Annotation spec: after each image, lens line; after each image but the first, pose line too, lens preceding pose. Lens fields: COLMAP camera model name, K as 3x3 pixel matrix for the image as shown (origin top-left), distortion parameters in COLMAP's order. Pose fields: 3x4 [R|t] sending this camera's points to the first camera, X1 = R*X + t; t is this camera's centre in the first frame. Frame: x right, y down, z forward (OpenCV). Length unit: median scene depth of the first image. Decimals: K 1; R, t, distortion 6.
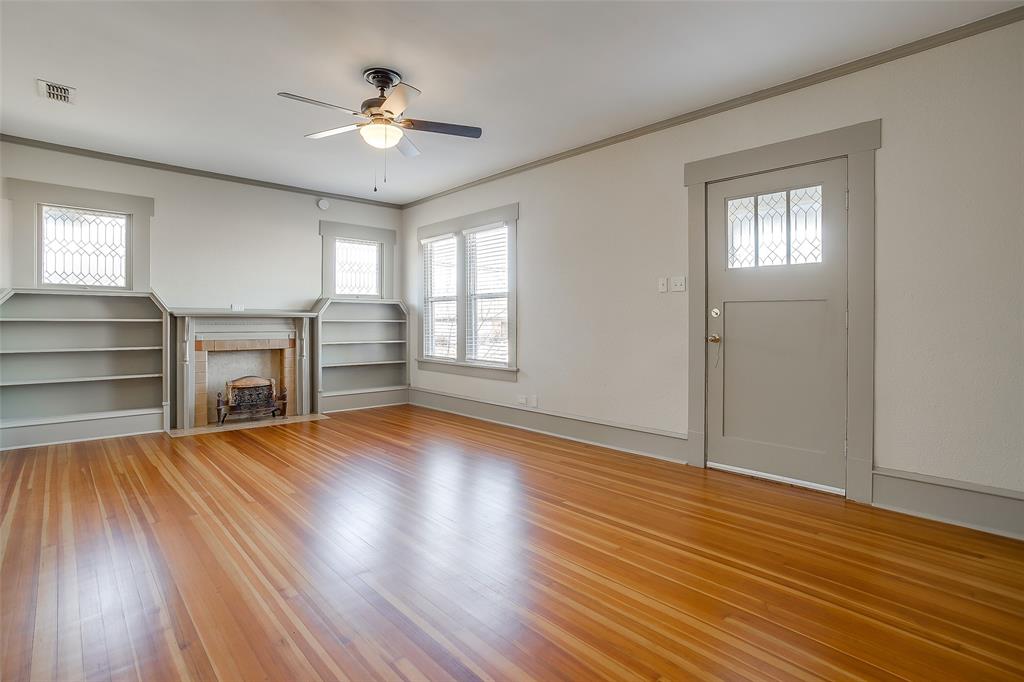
lens RADIAL K [[504.1, 0, 511.4], [0, 504.1, 320.3], [0, 0, 1]] dist [-0.041108, 0.022752]
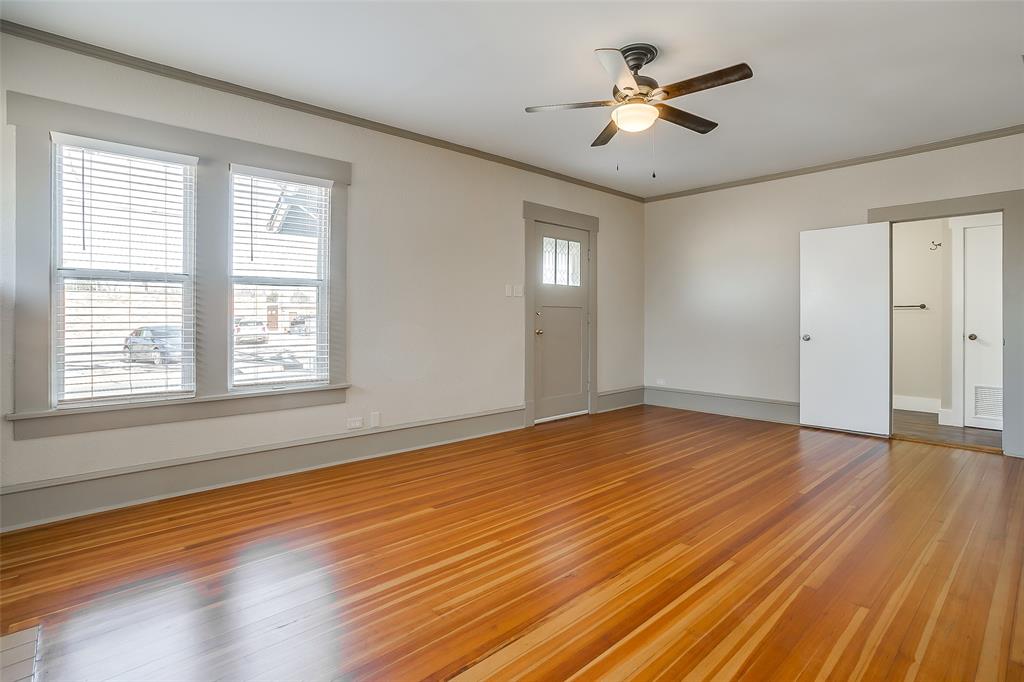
lens RADIAL K [[486.5, 0, 514.3], [0, 486.5, 328.3], [0, 0, 1]] dist [-0.060445, 0.021511]
pose [[0.027948, -0.018282, 0.999442, -0.662667], [0.001711, 0.999832, 0.018241, 0.000659], [-0.999608, 0.001200, 0.027975, 0.701823]]
